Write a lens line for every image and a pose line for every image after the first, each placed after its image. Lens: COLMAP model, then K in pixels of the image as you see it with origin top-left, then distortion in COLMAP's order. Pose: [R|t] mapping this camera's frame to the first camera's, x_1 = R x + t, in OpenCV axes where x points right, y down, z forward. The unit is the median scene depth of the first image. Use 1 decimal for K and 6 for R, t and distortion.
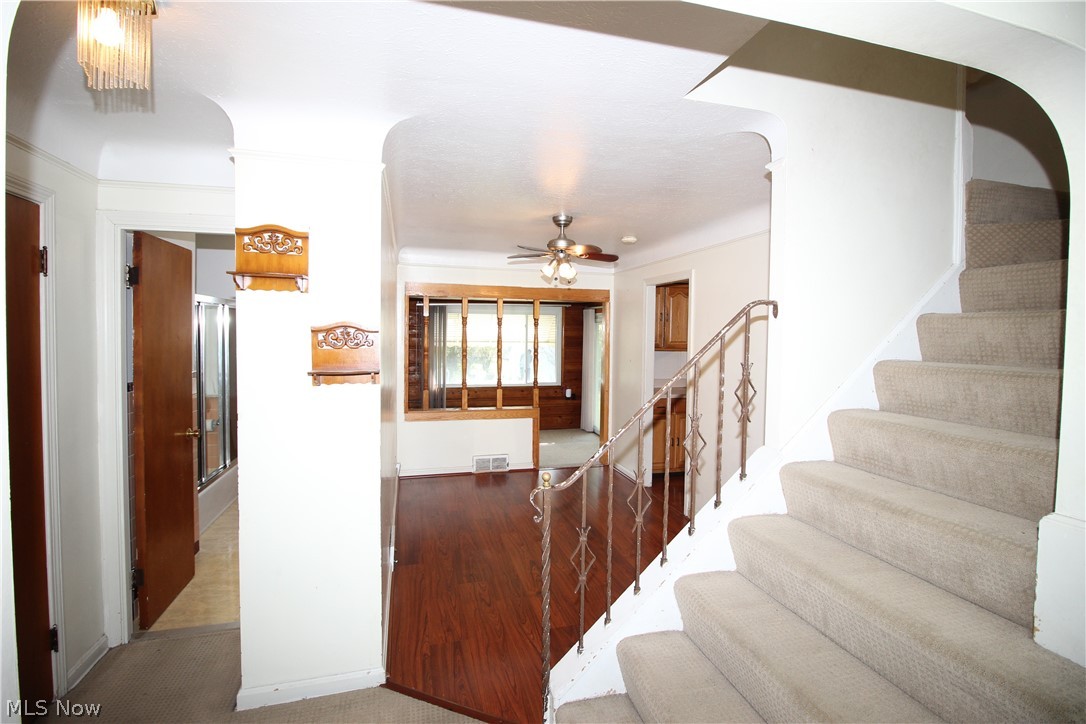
lens RADIAL K [[499.5, 0, 550.1], [0, 499.5, 349.4], [0, 0, 1]] dist [-0.020635, -0.000855]
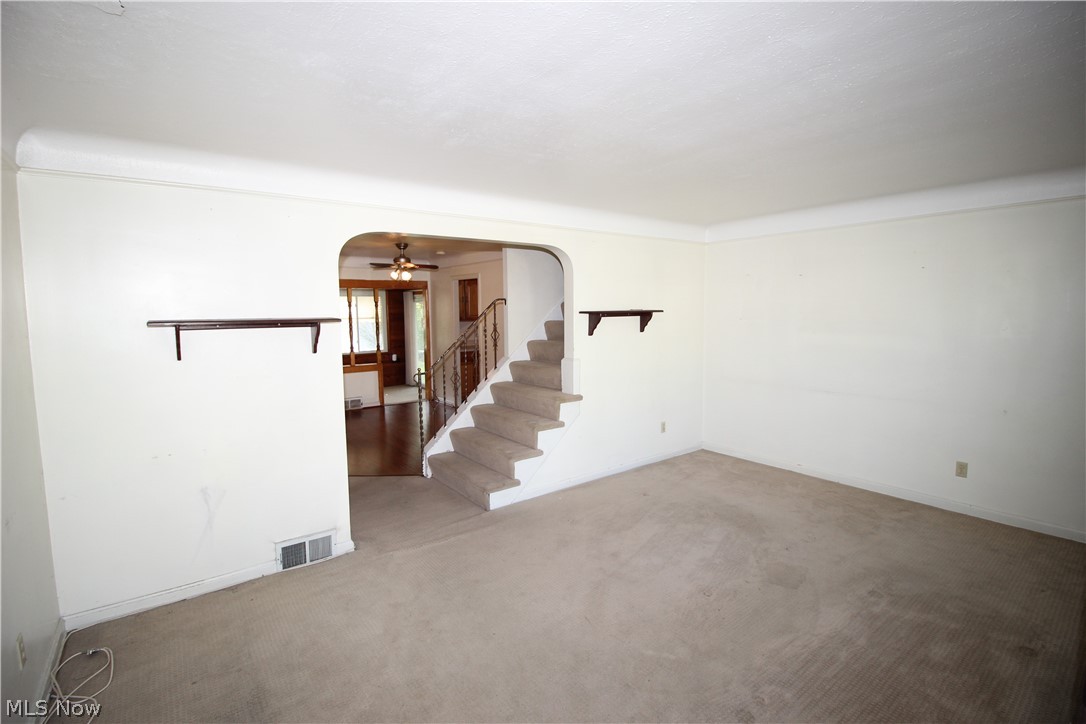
lens RADIAL K [[499.5, 0, 550.1], [0, 499.5, 349.4], [0, 0, 1]] dist [-0.020635, -0.000855]
pose [[0.926370, -0.052293, 0.372967, -0.157613], [0.032718, 0.997744, 0.058627, 0.011017], [-0.375192, -0.042108, 0.925990, -0.763496]]
